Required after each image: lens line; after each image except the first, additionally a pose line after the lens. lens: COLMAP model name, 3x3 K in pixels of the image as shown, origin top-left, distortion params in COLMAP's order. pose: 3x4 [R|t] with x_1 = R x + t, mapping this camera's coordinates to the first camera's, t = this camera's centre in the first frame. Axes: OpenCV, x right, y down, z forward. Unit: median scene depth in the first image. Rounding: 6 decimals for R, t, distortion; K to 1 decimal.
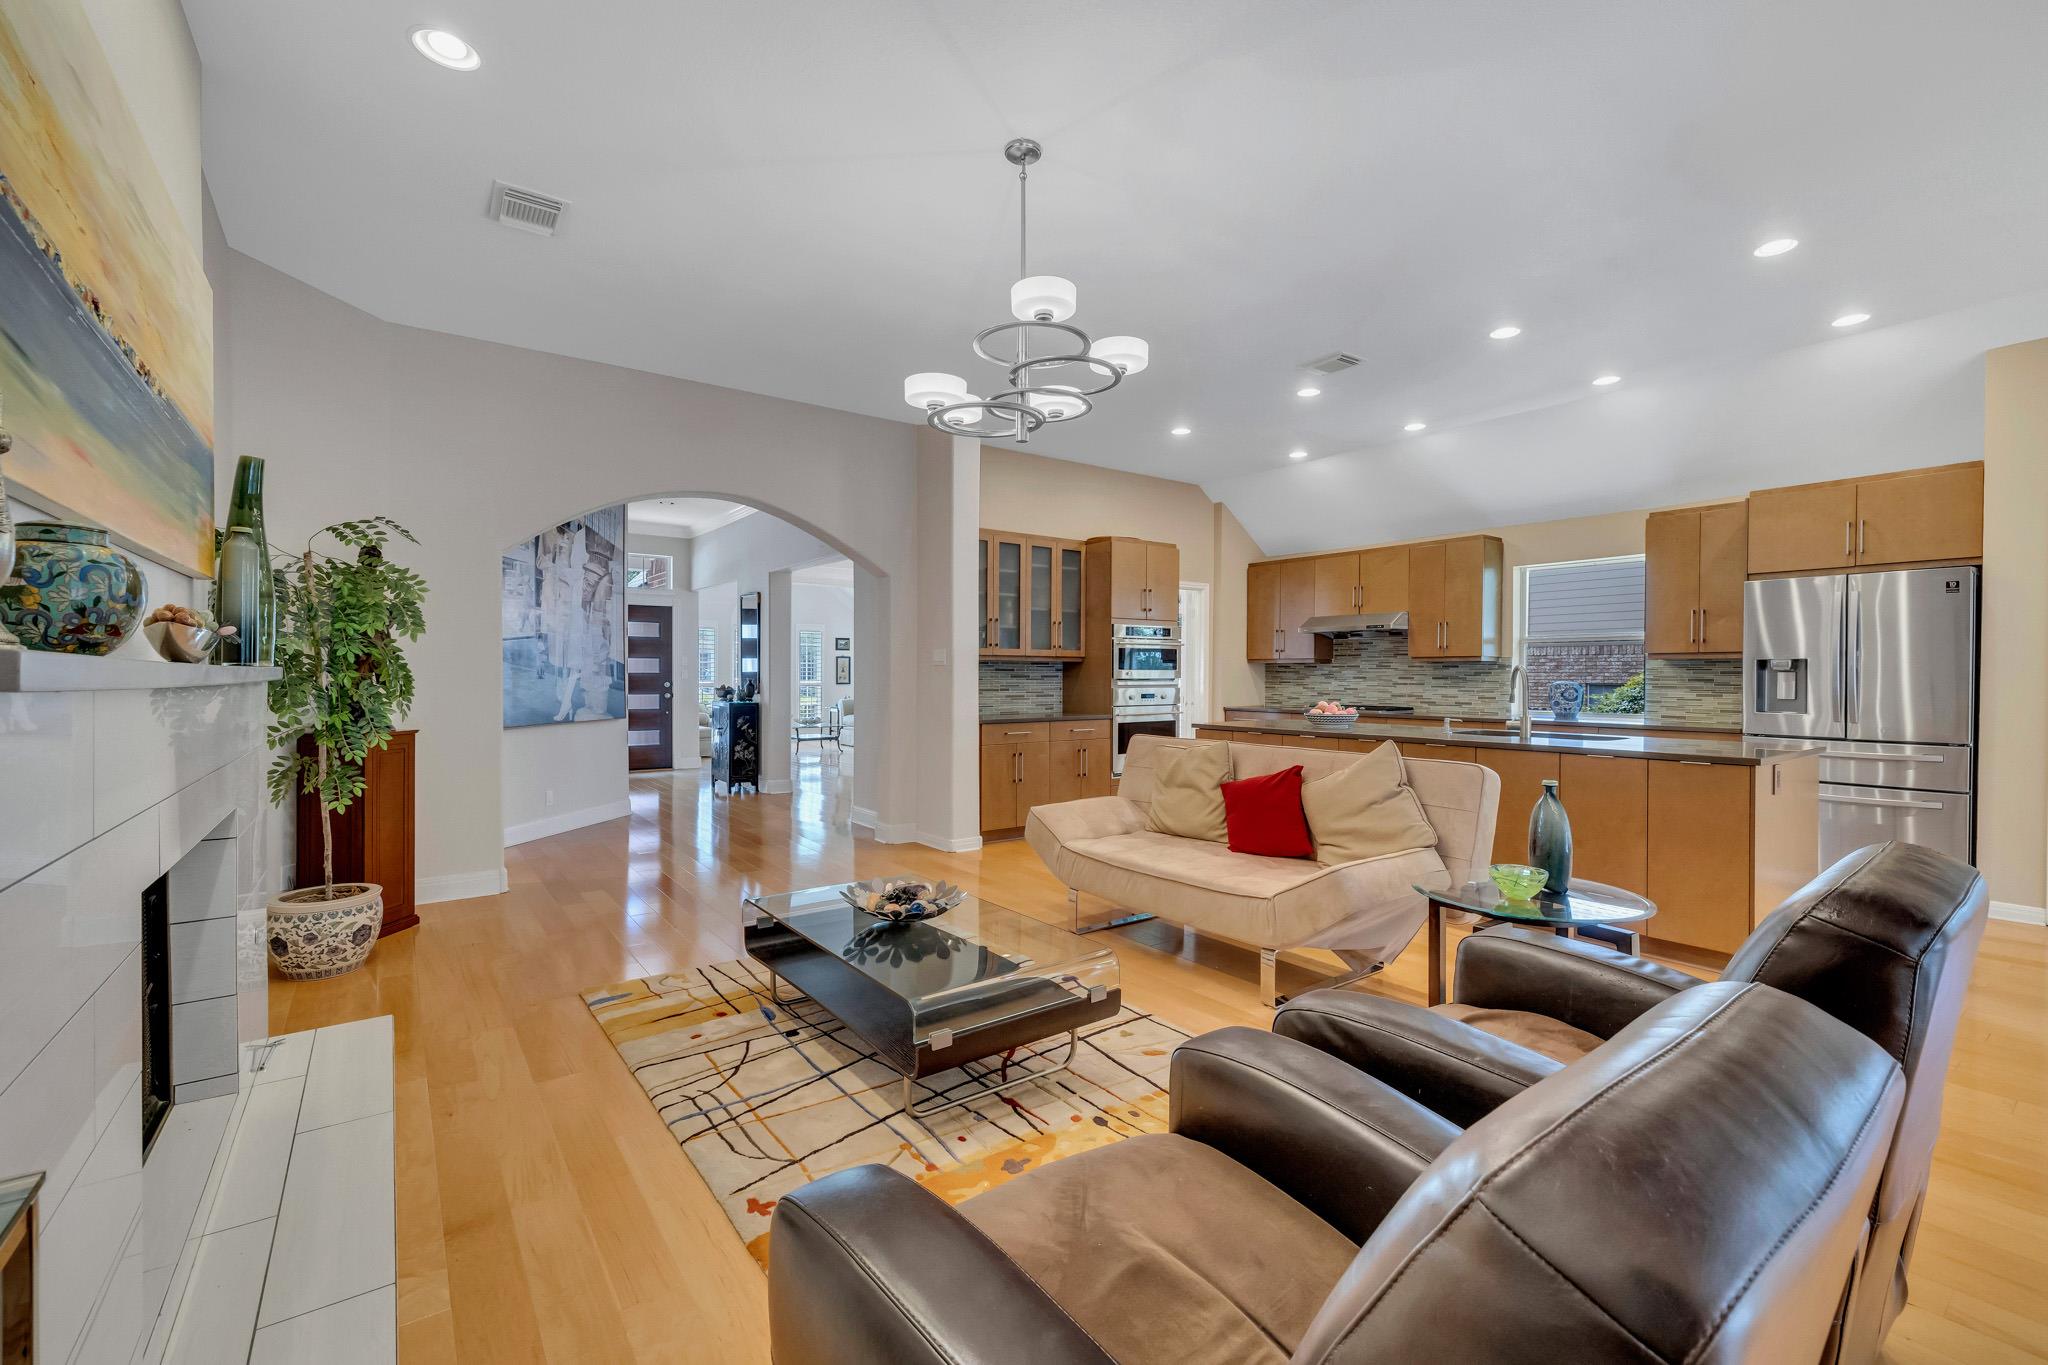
lens RADIAL K [[866.1, 0, 1022.3], [0, 866.1, 678.8], [0, 0, 1]] dist [0.001572, 0.000587]
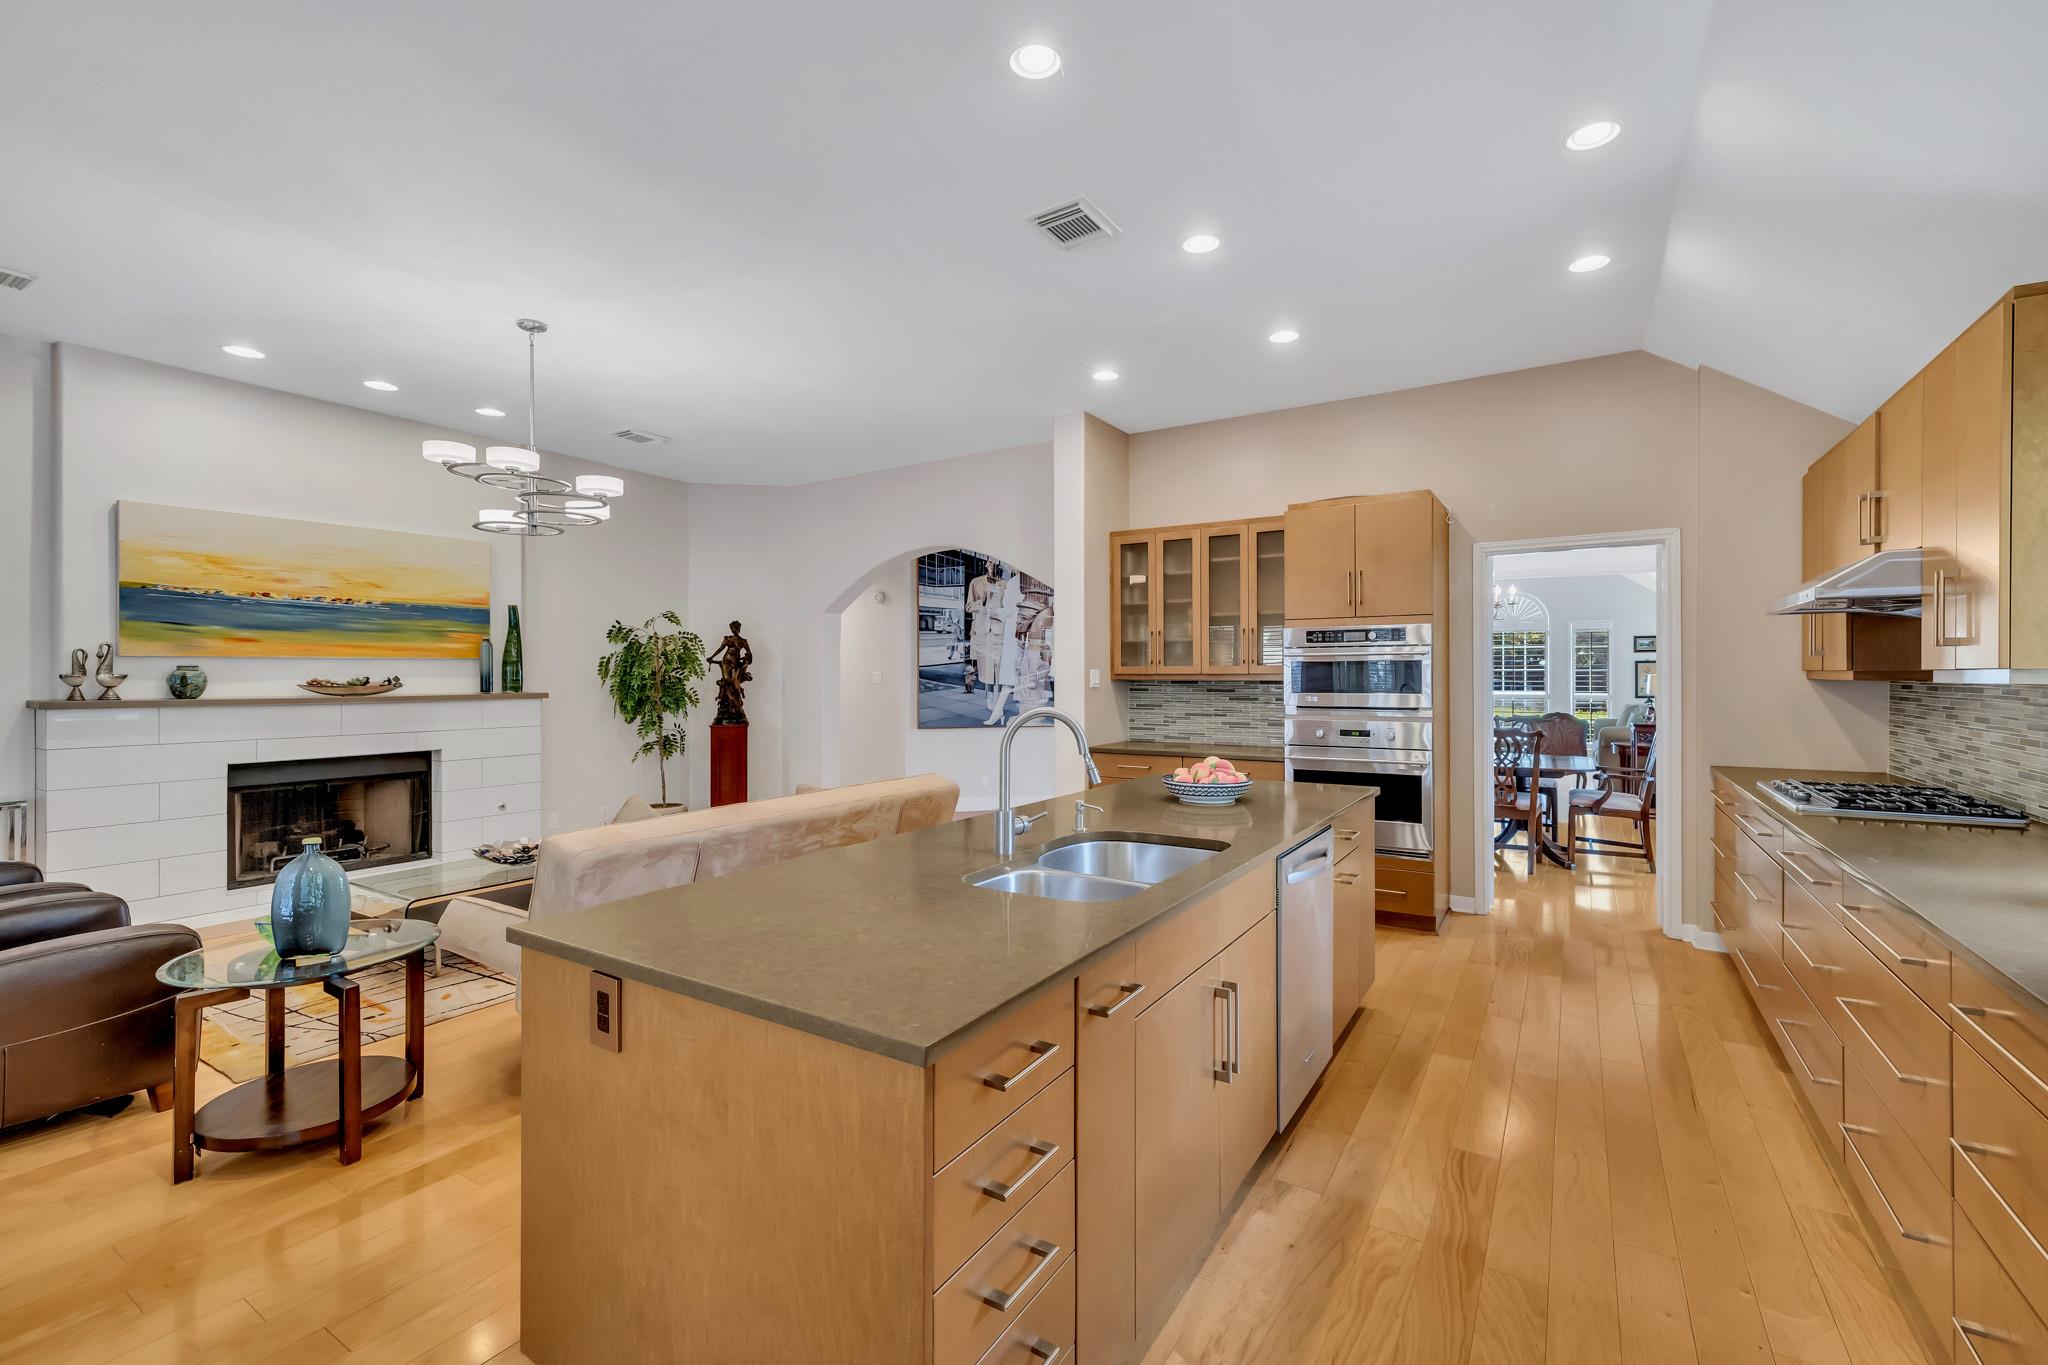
lens RADIAL K [[866.1, 0, 1027.1], [0, 866.1, 670.6], [0, 0, 1]] dist [0.001572, 0.000587]
pose [[0.370119, -0.007252, -0.928956, 0.721760], [-0.007051, 0.999919, -0.010615, -0.020361], [0.928958, 0.010479, 0.370037, 0.568676]]
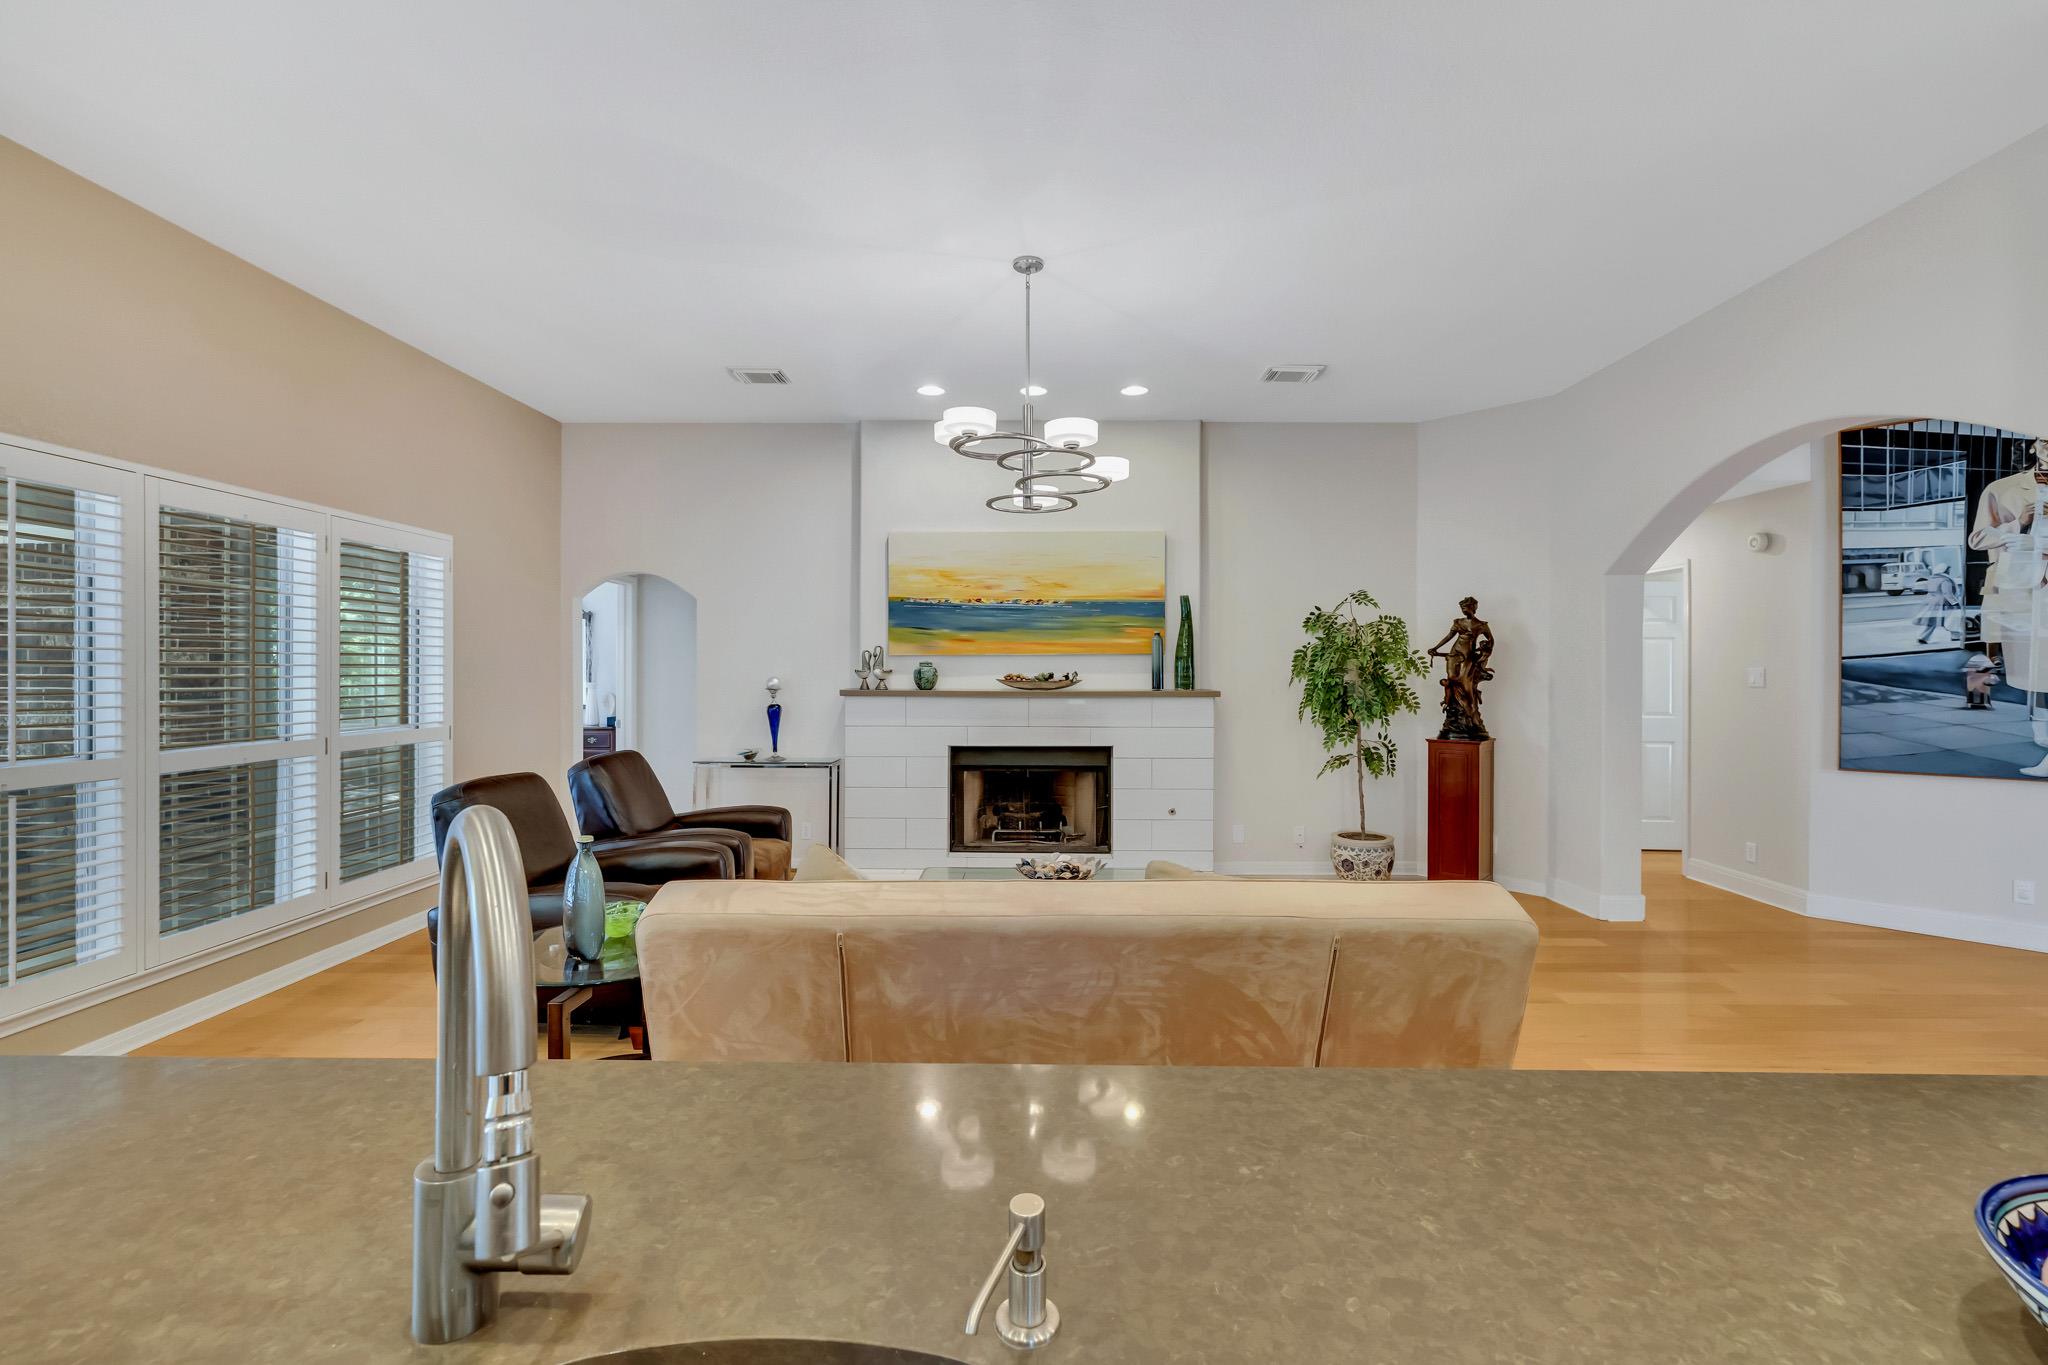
lens RADIAL K [[866.1, 0, 1022.4], [0, 866.1, 669.0], [0, 0, 1]] dist [0.001572, 0.000587]
pose [[-0.598915, -0.001480, -0.800811, 0.440067], [-0.010343, 0.999929, 0.005888, -0.027013], [0.800746, 0.011809, -0.598888, 0.786945]]
